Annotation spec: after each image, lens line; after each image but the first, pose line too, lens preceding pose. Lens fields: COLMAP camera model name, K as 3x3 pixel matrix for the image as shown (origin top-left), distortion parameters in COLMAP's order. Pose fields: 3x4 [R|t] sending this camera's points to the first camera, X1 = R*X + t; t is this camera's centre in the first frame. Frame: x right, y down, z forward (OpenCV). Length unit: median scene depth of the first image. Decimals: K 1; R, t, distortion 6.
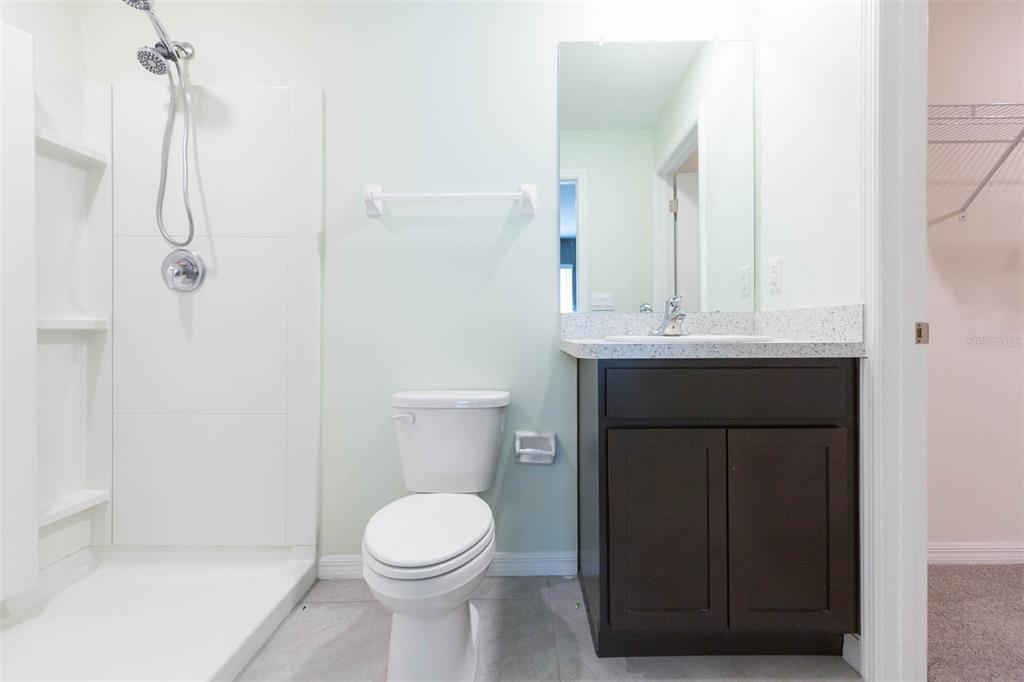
lens RADIAL K [[466.7, 0, 516.5], [0, 466.7, 322.0], [0, 0, 1]] dist [0.008918, -0.000321]
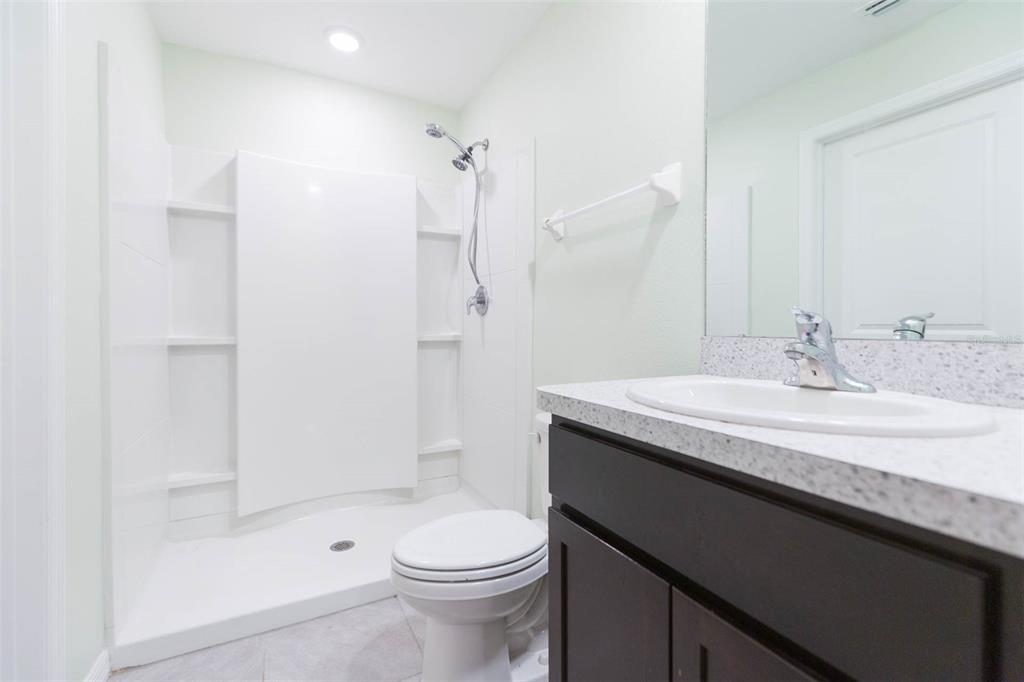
lens RADIAL K [[466.7, 0, 516.5], [0, 466.7, 322.0], [0, 0, 1]] dist [0.008918, -0.000321]
pose [[0.457573, -0.004540, -0.889160, 0.639738], [0.014901, 0.999886, 0.002562, -0.050387], [0.889047, -0.014421, 0.457588, 0.473864]]
